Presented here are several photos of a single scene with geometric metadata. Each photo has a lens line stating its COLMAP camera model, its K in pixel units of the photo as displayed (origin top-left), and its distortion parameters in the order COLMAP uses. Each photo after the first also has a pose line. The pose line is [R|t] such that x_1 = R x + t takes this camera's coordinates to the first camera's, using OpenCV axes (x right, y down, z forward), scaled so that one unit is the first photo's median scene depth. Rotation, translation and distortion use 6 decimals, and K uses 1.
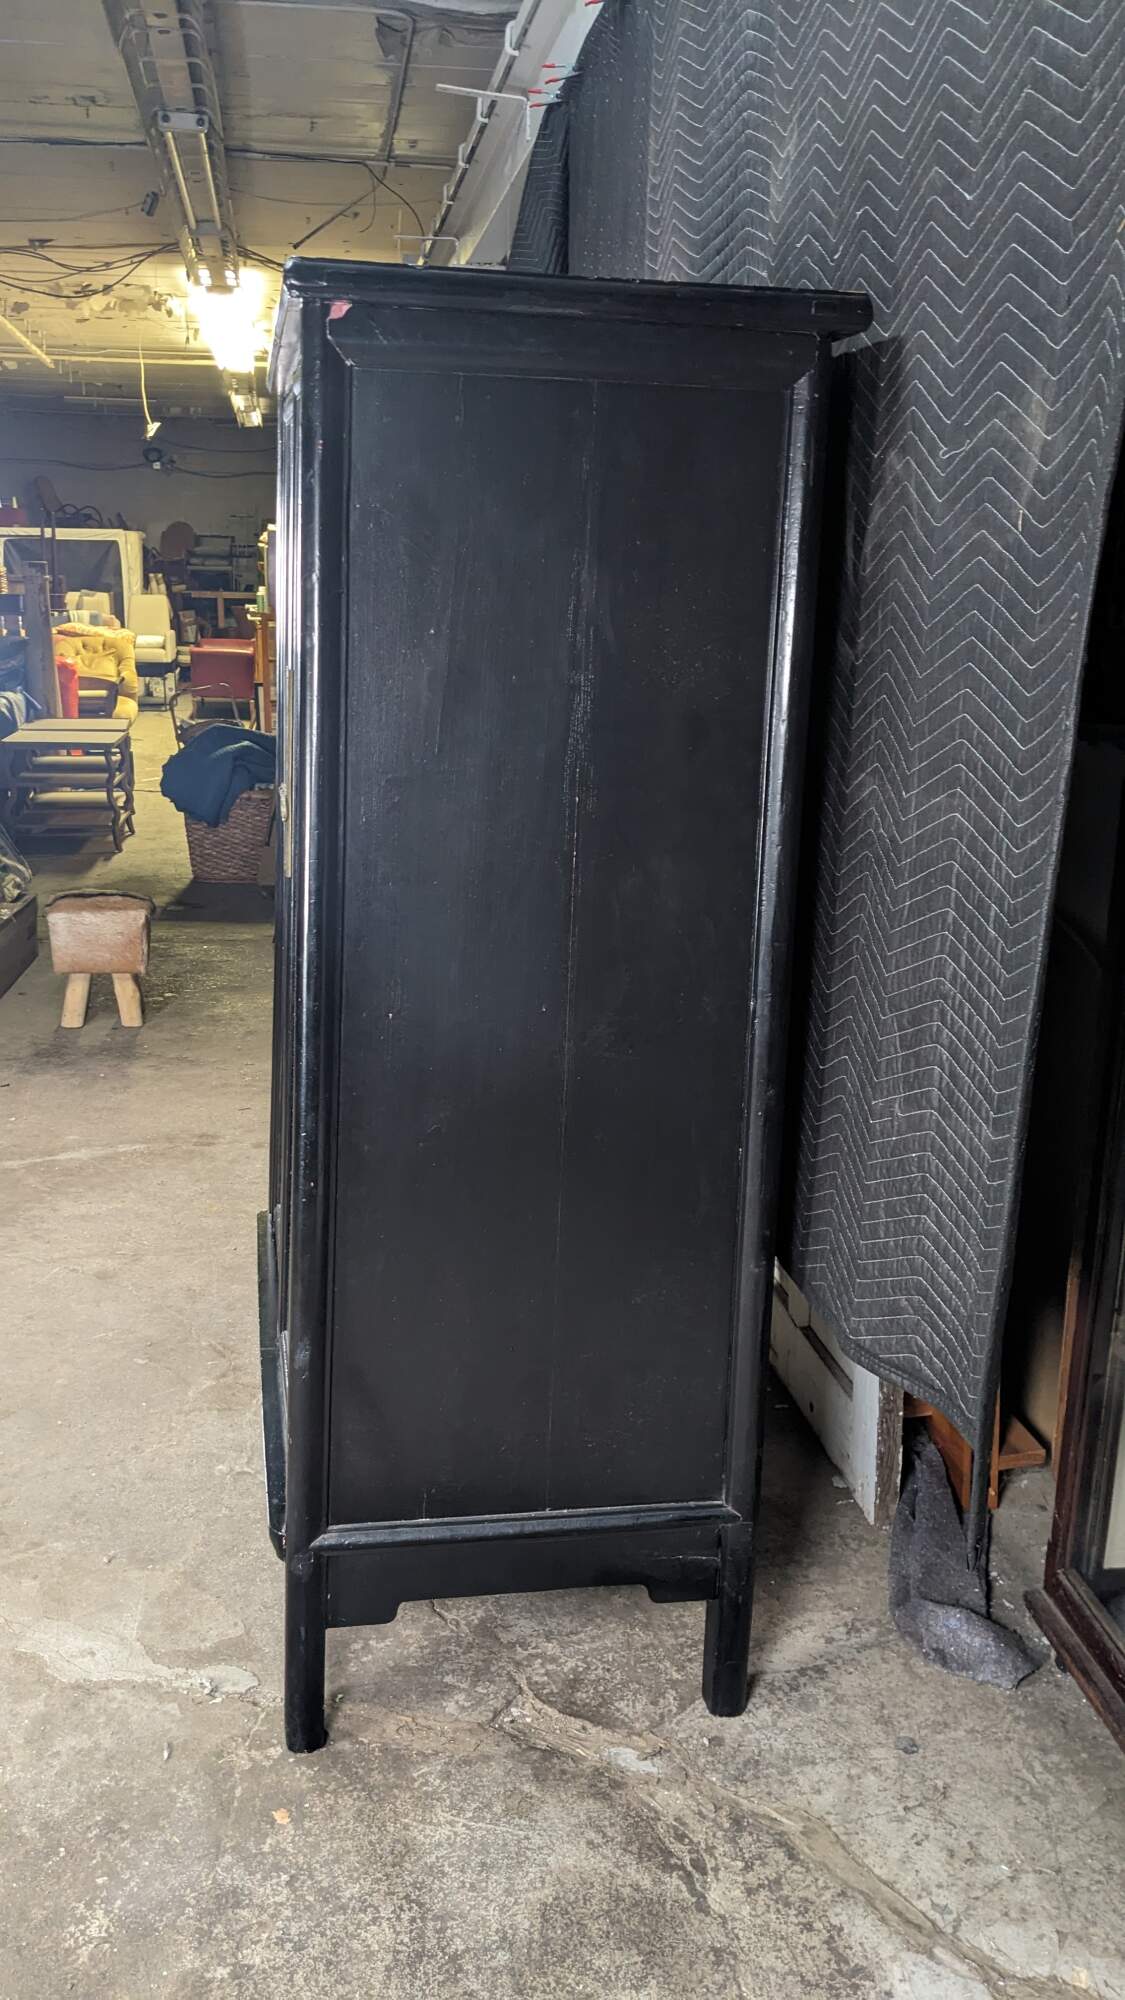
lens RADIAL K [[1609.4, 0, 514.3], [0, 1609.4, 1028.9], [0, 0, 1]] dist [0.044605, -0.073268]
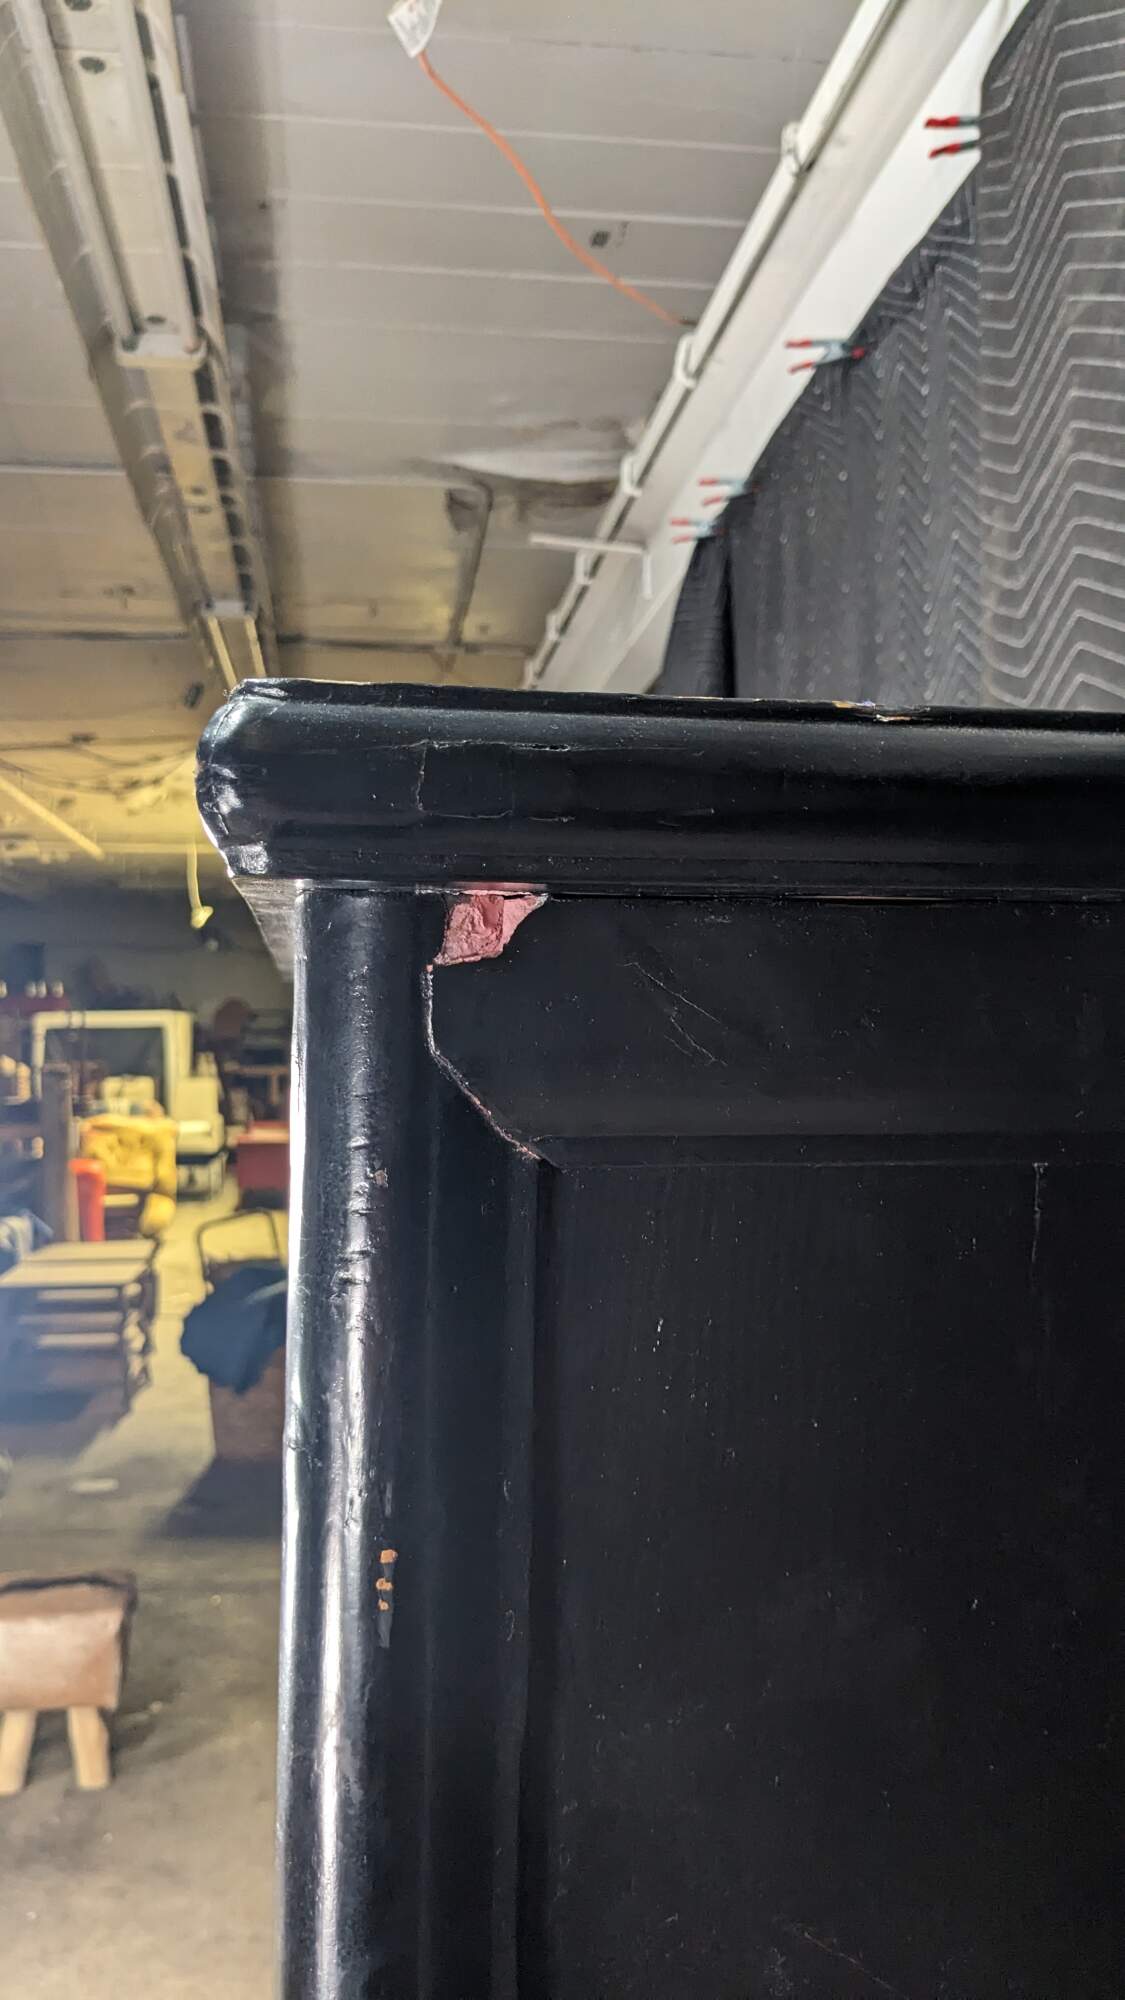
lens RADIAL K [[1609.4, 0, 561.8], [0, 1609.4, 992.0], [0, 0, 1]] dist [0.044605, -0.073268]
pose [[0.999614, -0.027736, -0.001725, -0.020867], [0.026079, 0.957708, -0.286558, -0.081639], [0.009601, 0.286403, 0.958061, 0.174176]]
